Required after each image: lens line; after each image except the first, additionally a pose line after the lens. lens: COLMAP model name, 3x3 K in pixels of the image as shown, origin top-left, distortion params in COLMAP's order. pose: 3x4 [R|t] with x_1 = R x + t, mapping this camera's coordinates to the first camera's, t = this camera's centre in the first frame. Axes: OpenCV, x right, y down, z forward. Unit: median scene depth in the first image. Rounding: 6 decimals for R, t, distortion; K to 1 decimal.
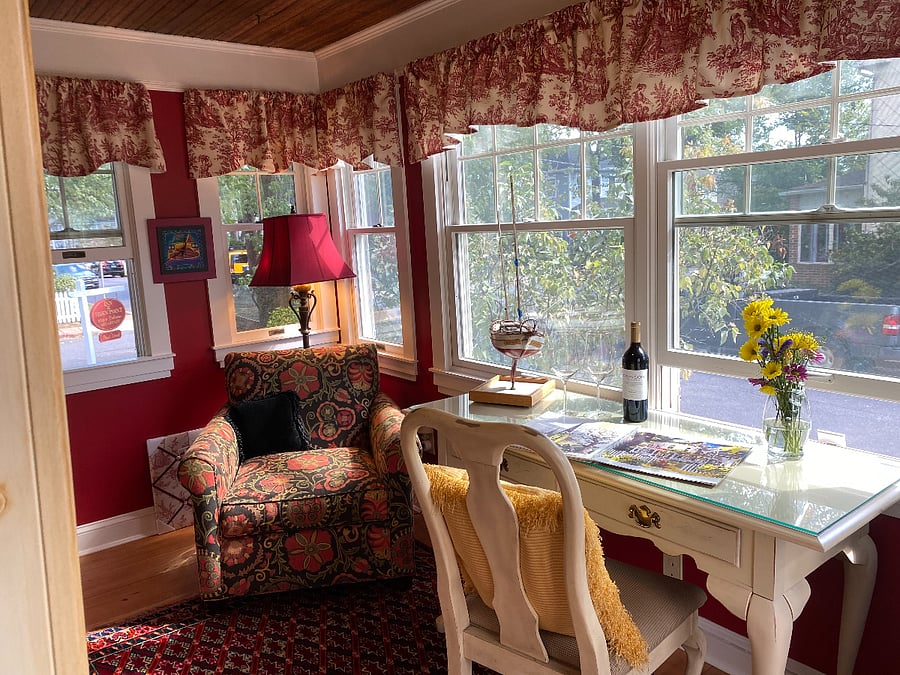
lens RADIAL K [[703.1, 0, 446.1], [0, 703.1, 331.2], [0, 0, 1]] dist [0.031088, -0.040538]
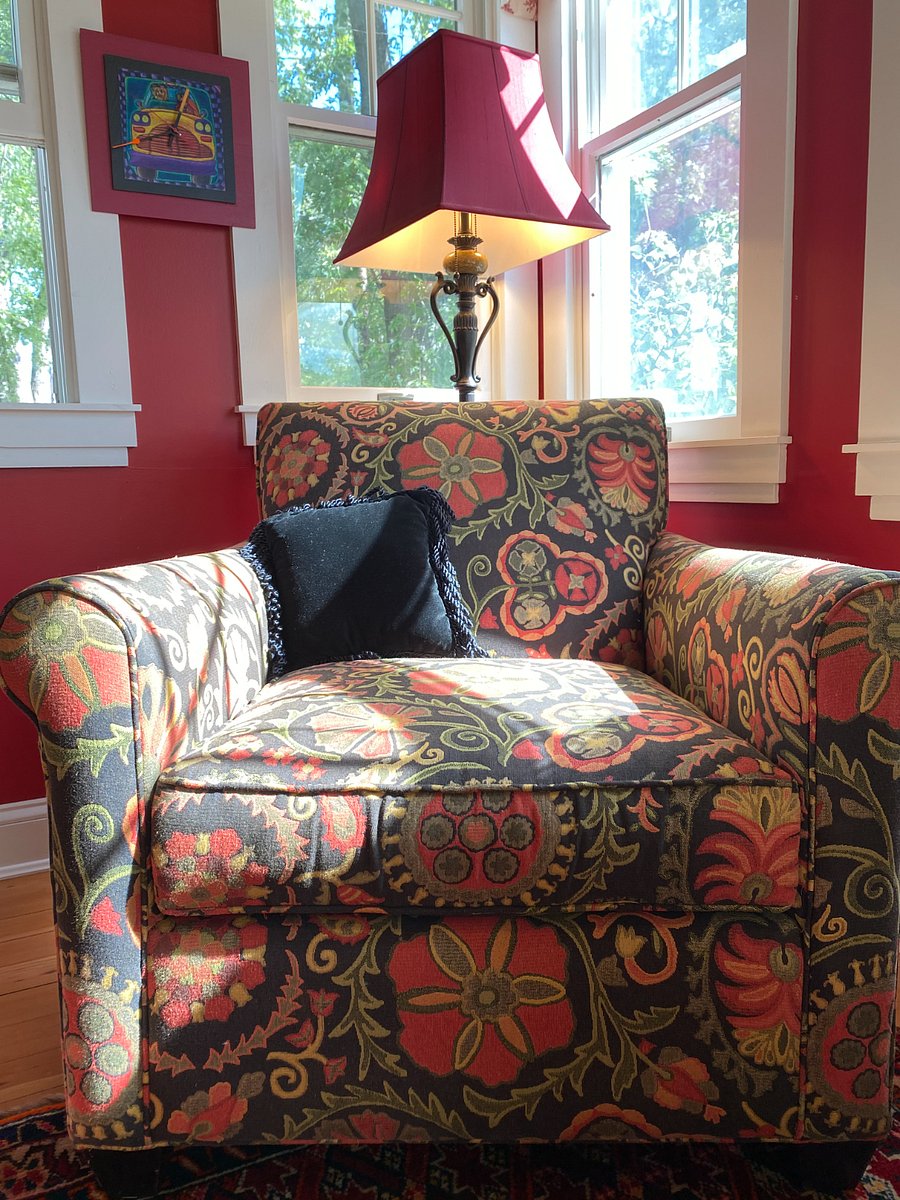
lens RADIAL K [[937.4, 0, 447.7], [0, 937.4, 607.3], [0, 0, 1]] dist [0.031088, -0.040538]
pose [[0.982907, 0.053492, -0.176161, -0.150802], [-0.053867, 0.998545, 0.002654, 0.167486], [0.176046, 0.006881, 0.984358, 0.653719]]
